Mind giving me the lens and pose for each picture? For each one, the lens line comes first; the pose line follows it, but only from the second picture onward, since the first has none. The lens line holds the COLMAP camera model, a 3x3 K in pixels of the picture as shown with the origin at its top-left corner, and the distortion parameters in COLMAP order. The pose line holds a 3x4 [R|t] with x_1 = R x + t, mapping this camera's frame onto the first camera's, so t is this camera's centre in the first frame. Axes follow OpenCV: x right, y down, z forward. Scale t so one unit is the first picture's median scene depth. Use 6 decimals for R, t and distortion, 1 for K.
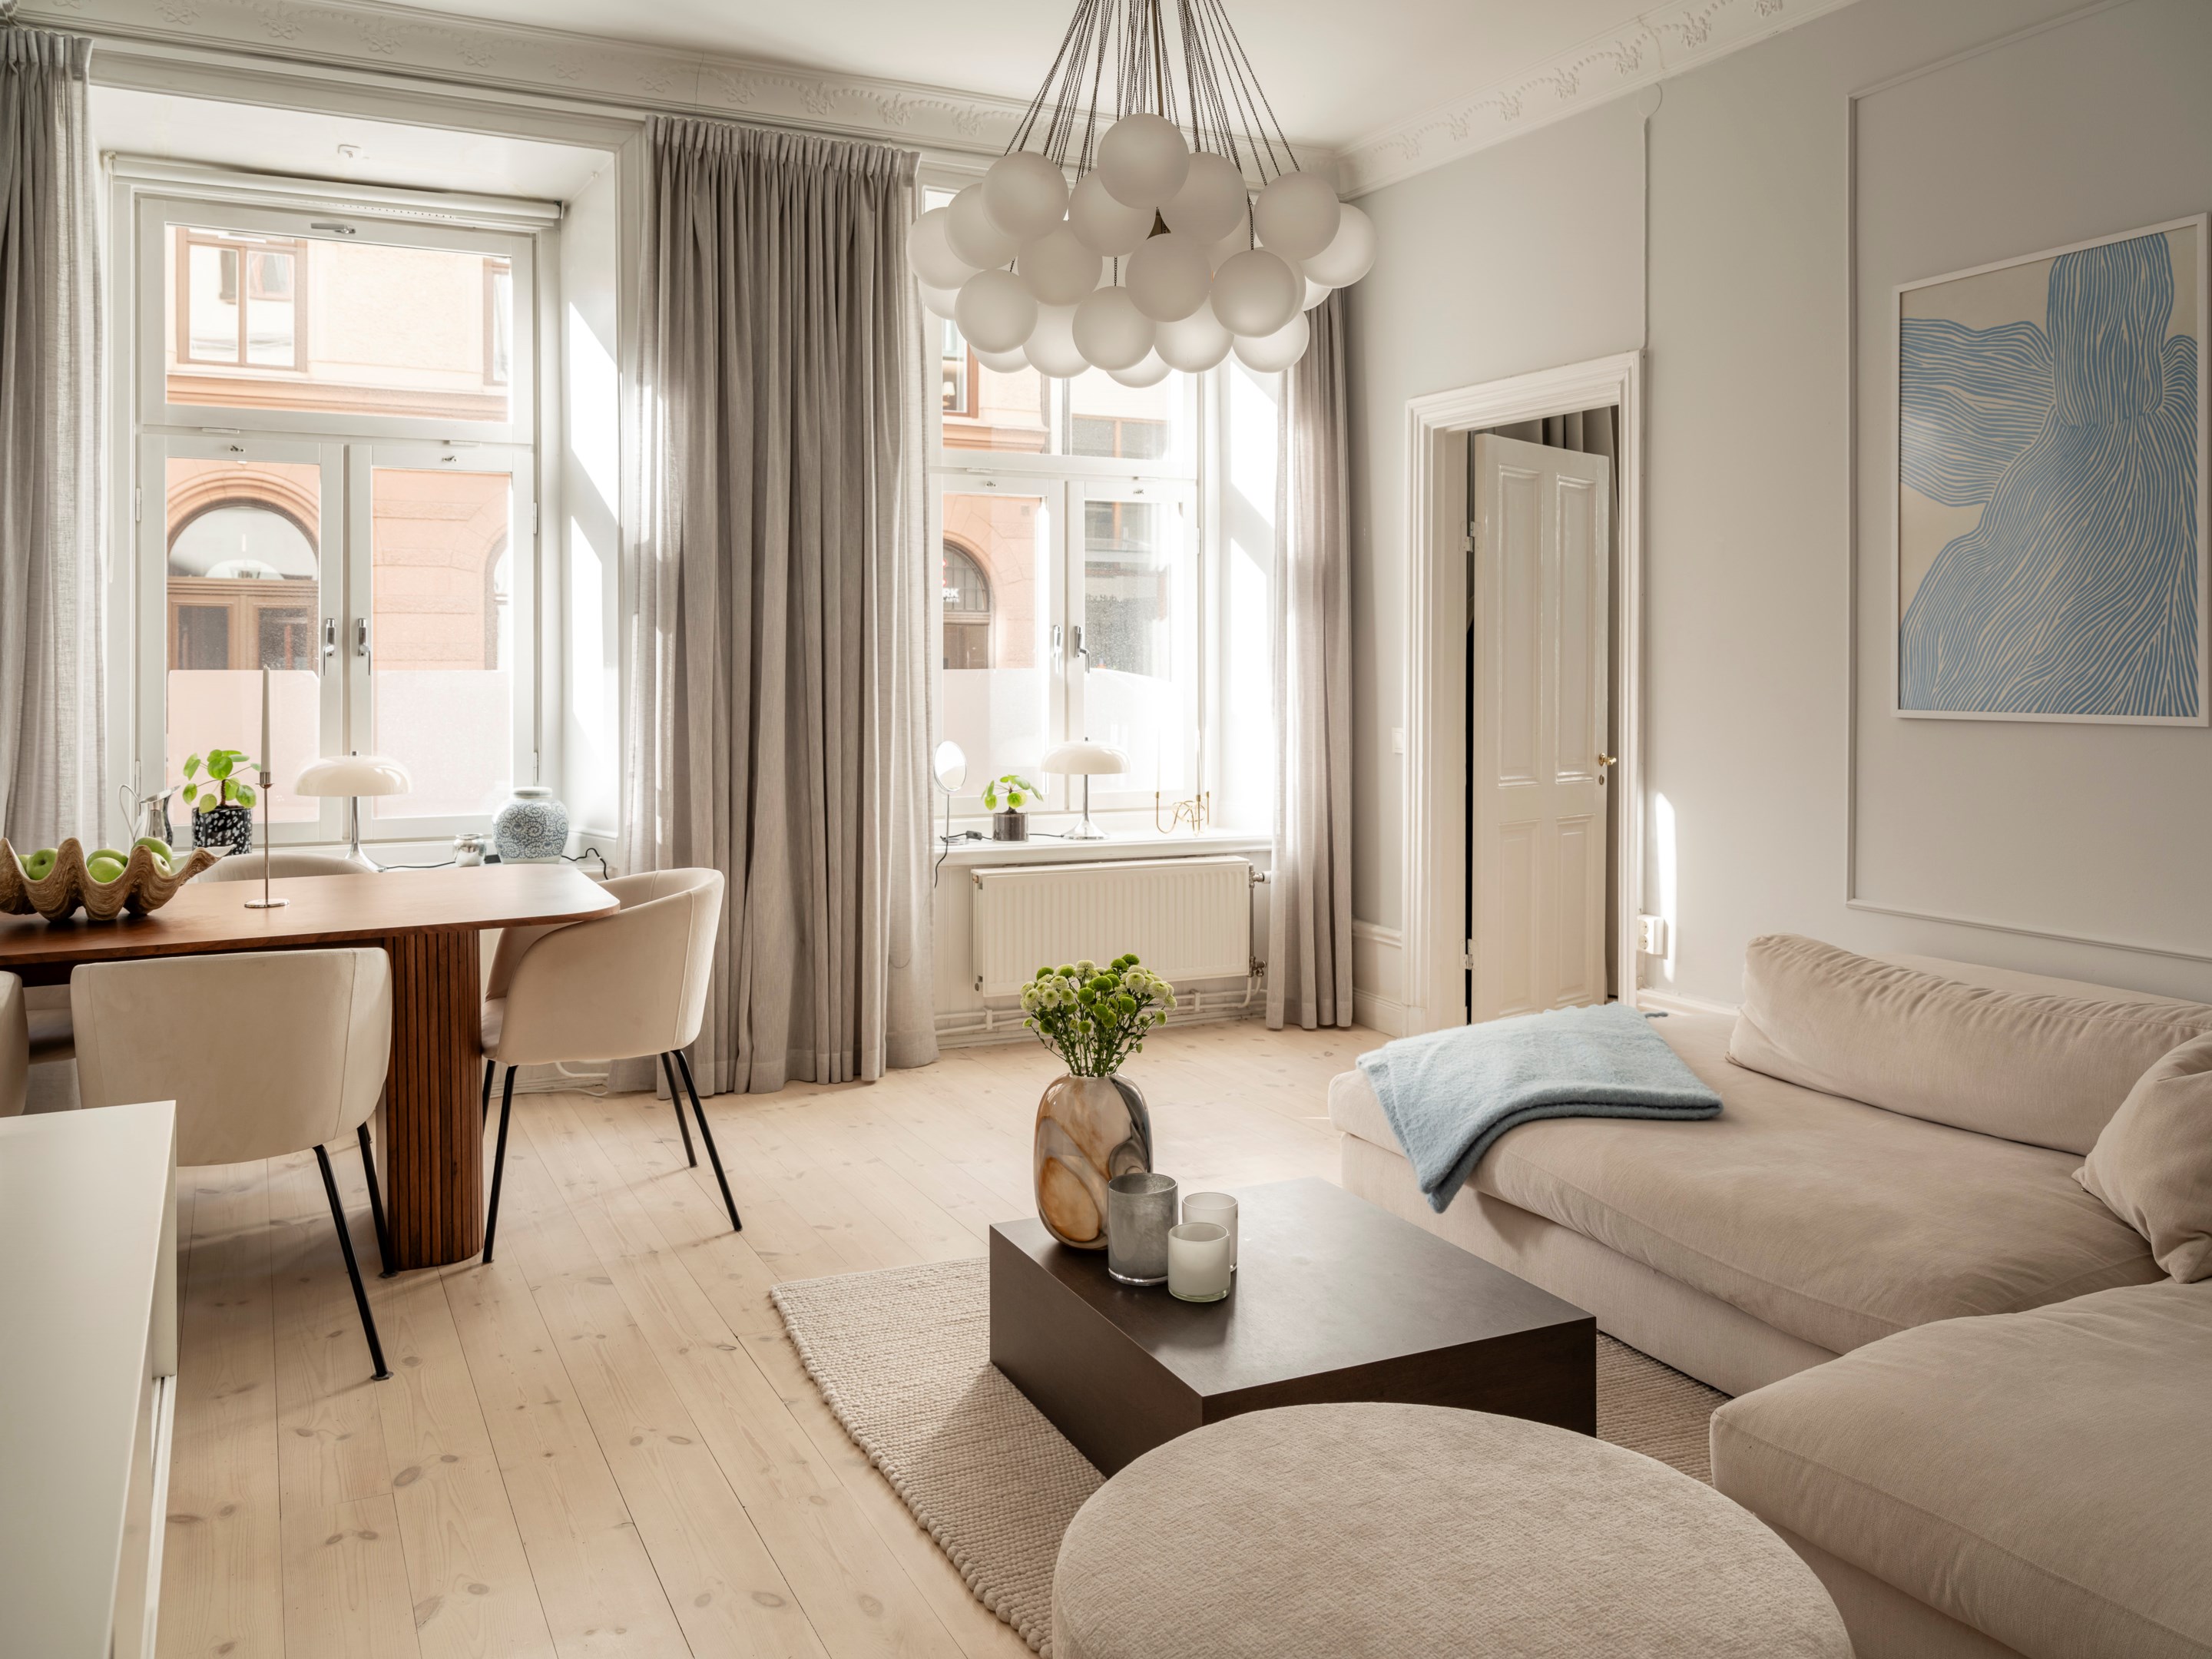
lens RADIAL K [[1690.1, 0, 1098.2], [0, 1690.1, 672.2], [0, 0, 1]] dist [-0.001446, -0.002345]
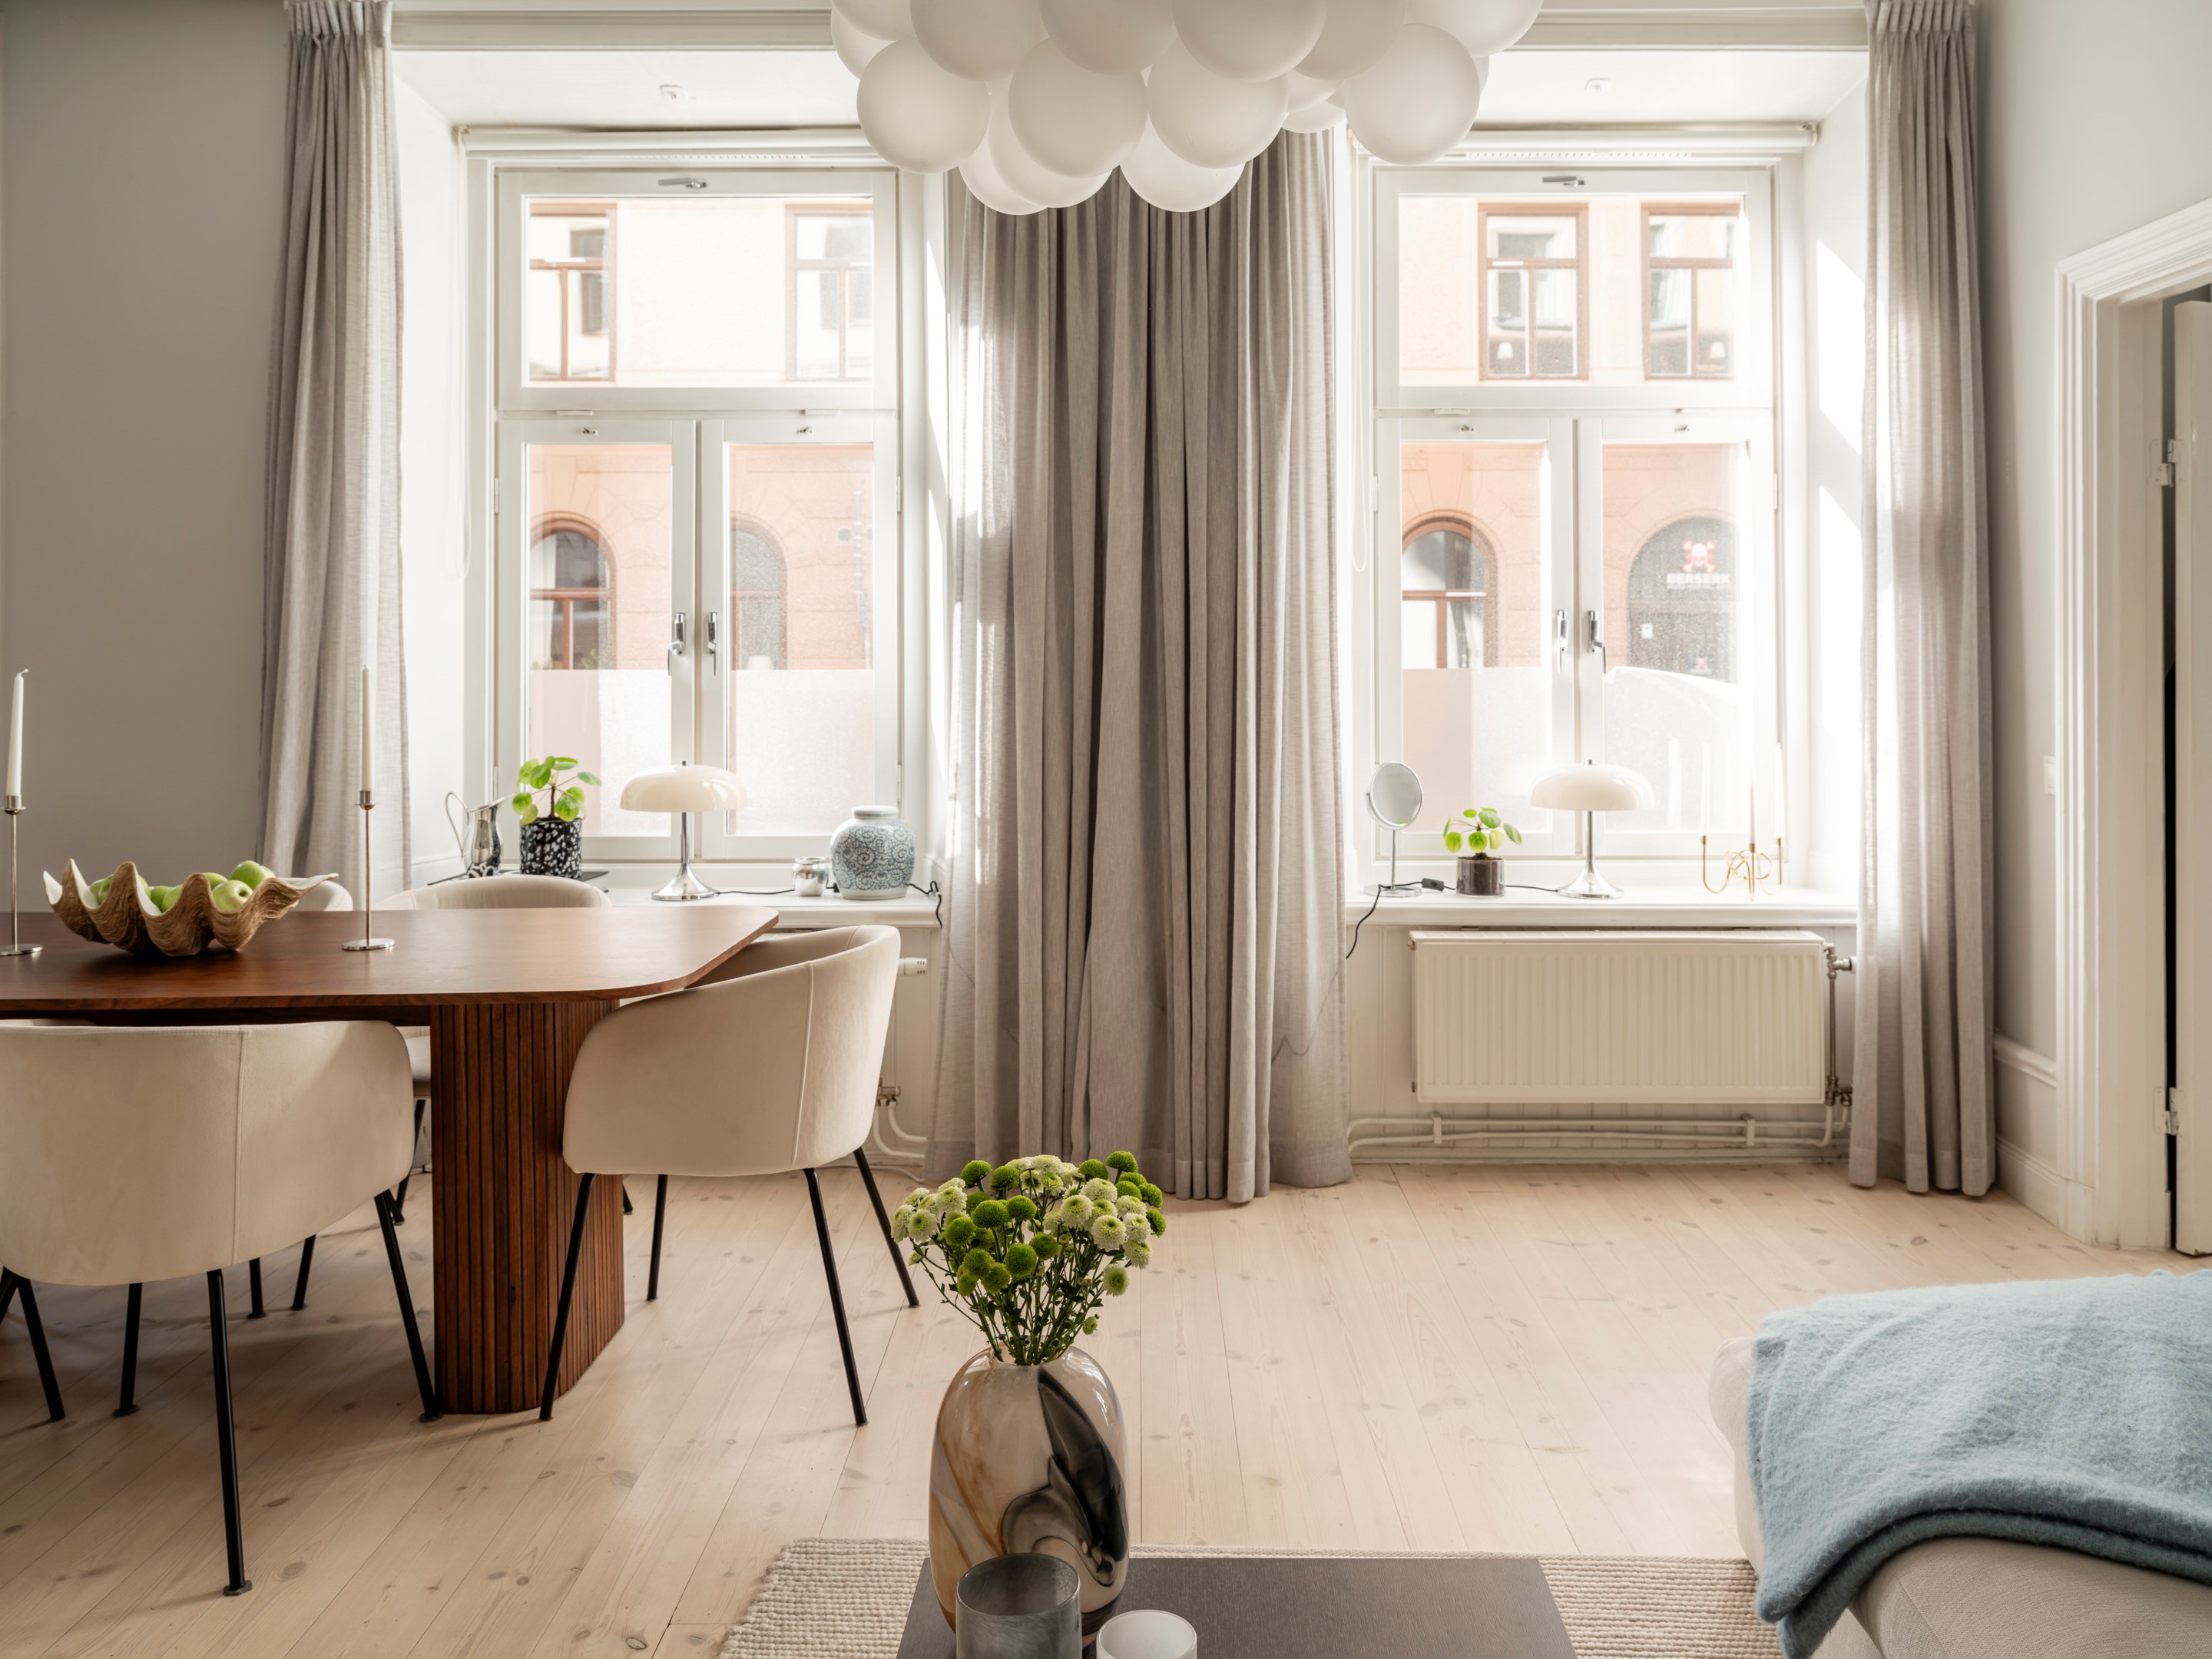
lens RADIAL K [[1715.7, 0, 1183.5], [0, 1715.7, 643.9], [0, 0, 1]] dist [-0.003929, 0.000181]
pose [[0.904449, -0.006193, -0.426538, 0.182309], [0.000086, 0.999897, -0.014337, -0.001967], [0.426583, 0.012930, 0.904356, 0.284132]]
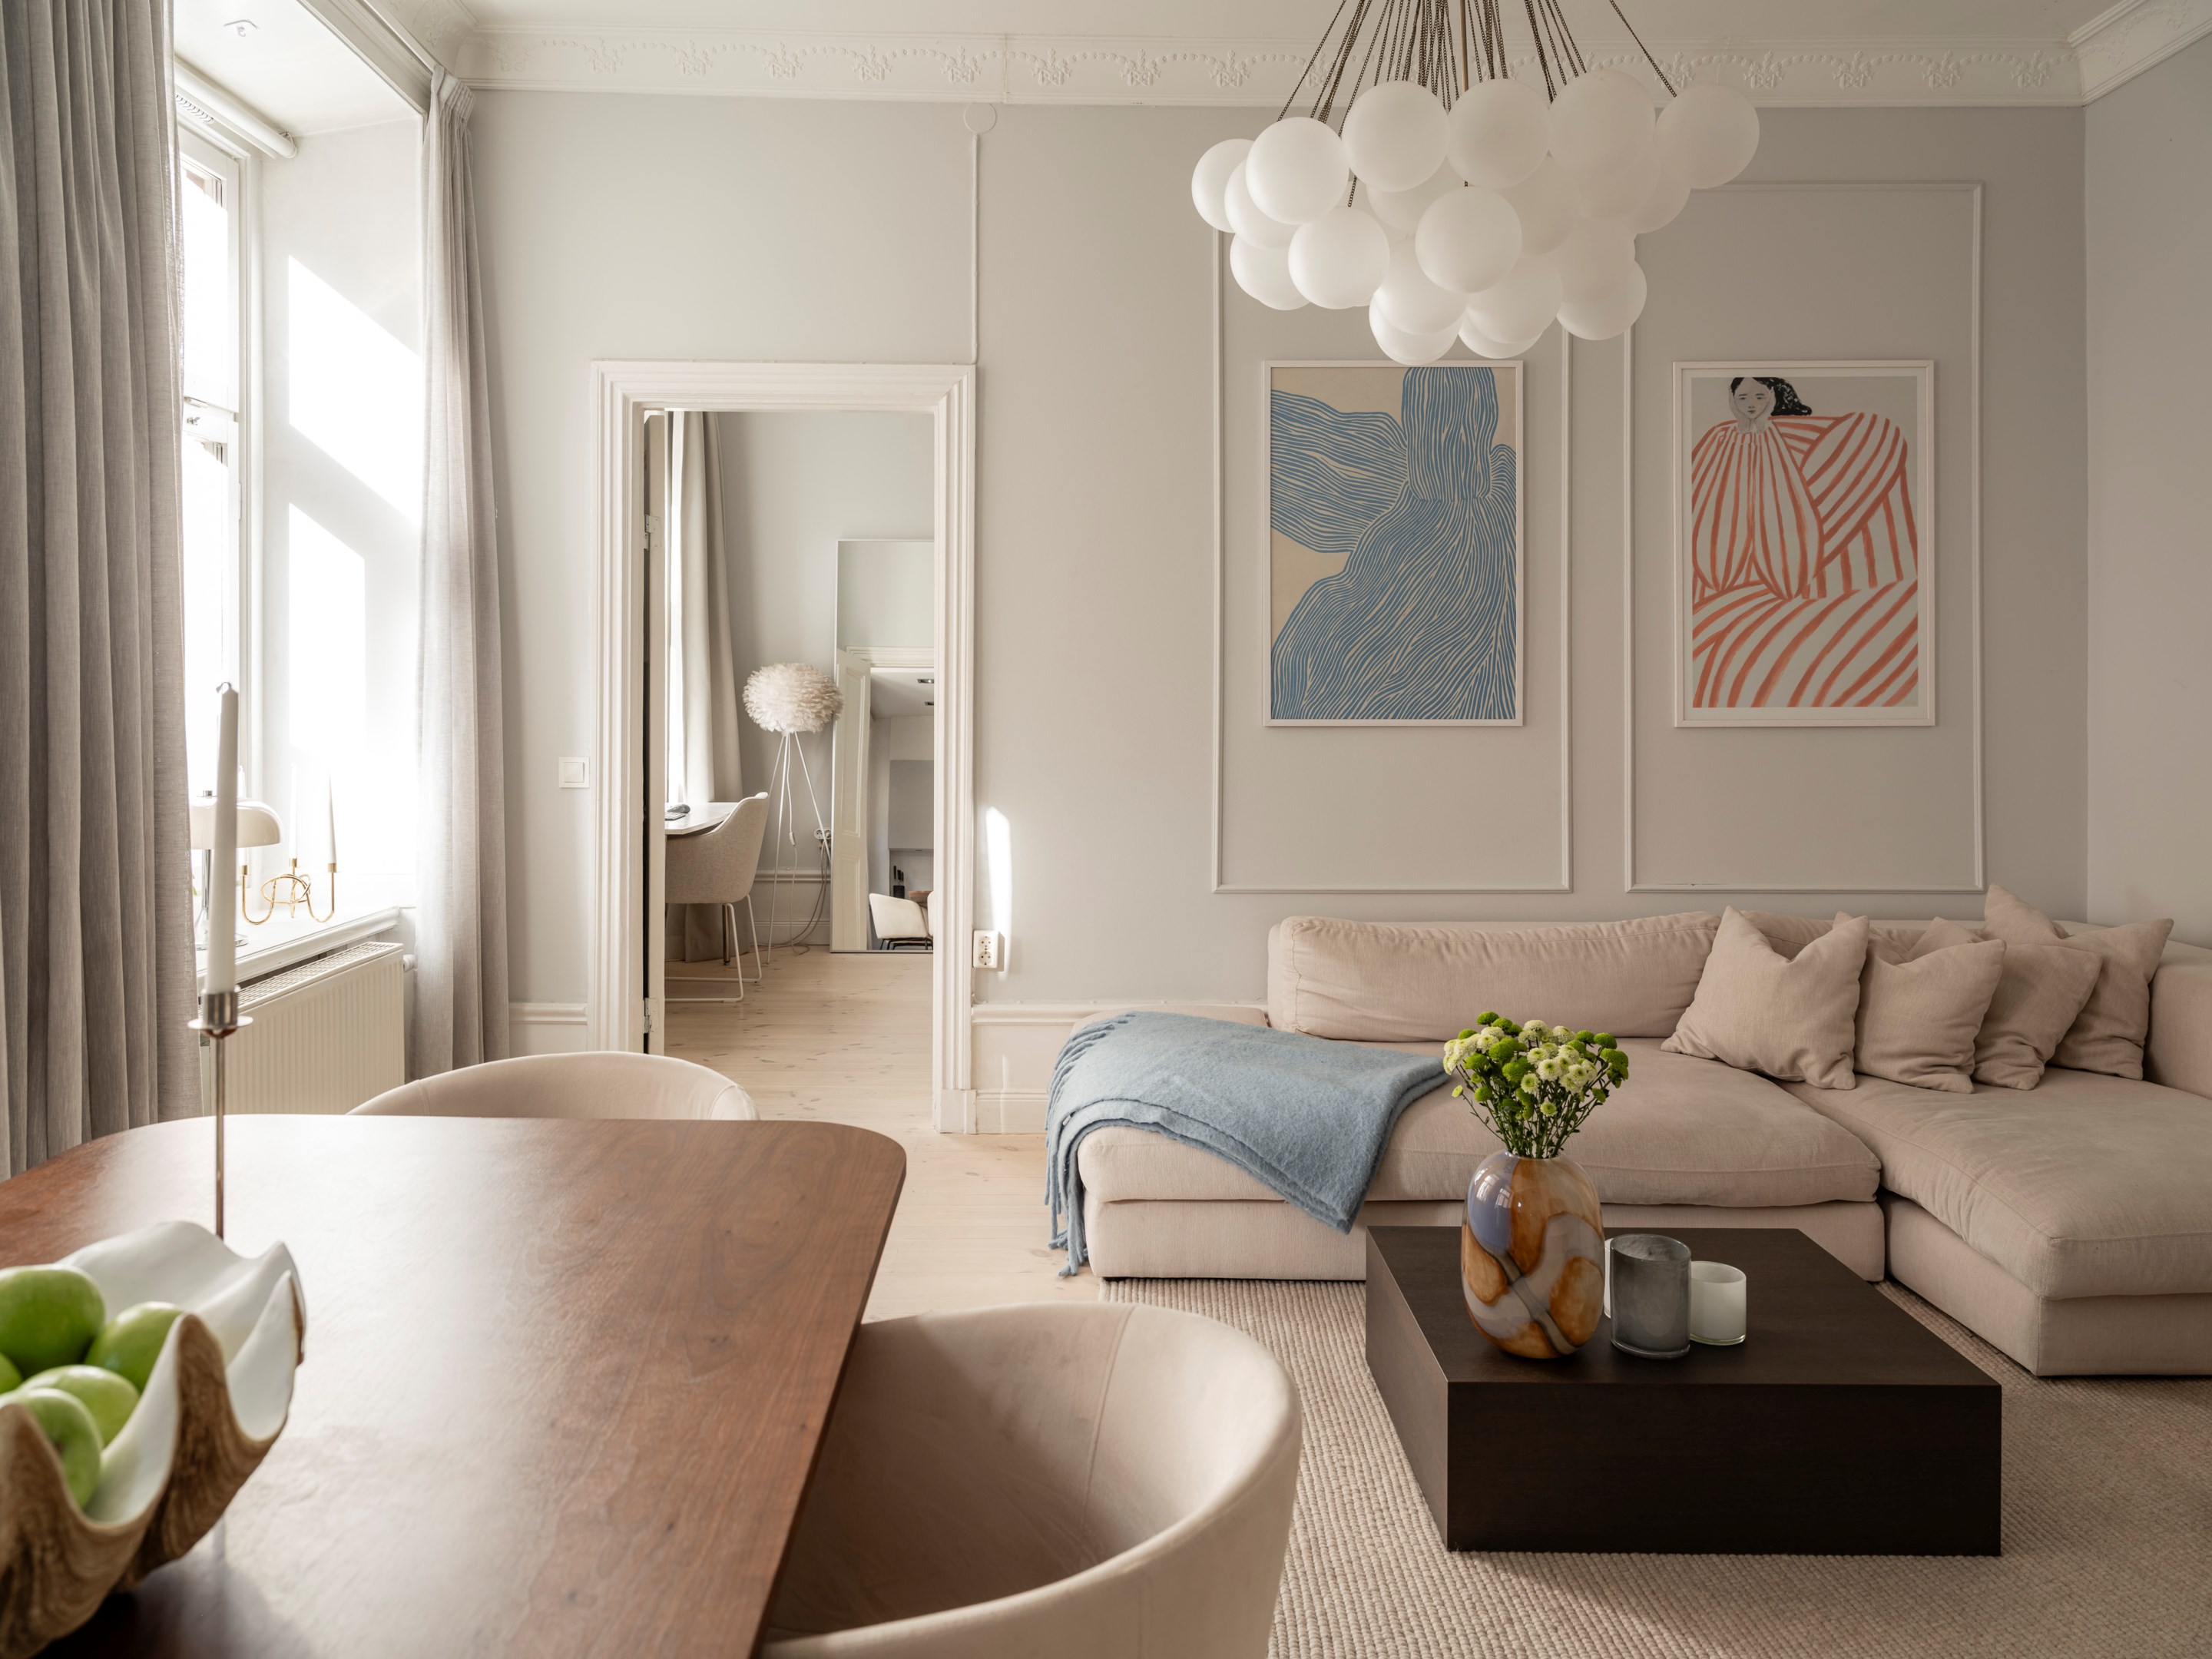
lens RADIAL K [[1672.6, 0, 1040.0], [0, 1672.6, 697.7], [0, 0, 1]] dist [-0.000470, 0.003590]
pose [[0.441857, -0.008398, 0.897046, -0.527168], [0.002438, 0.999964, 0.008160, -0.002406], [-0.897082, -0.001418, 0.441861, 0.506999]]
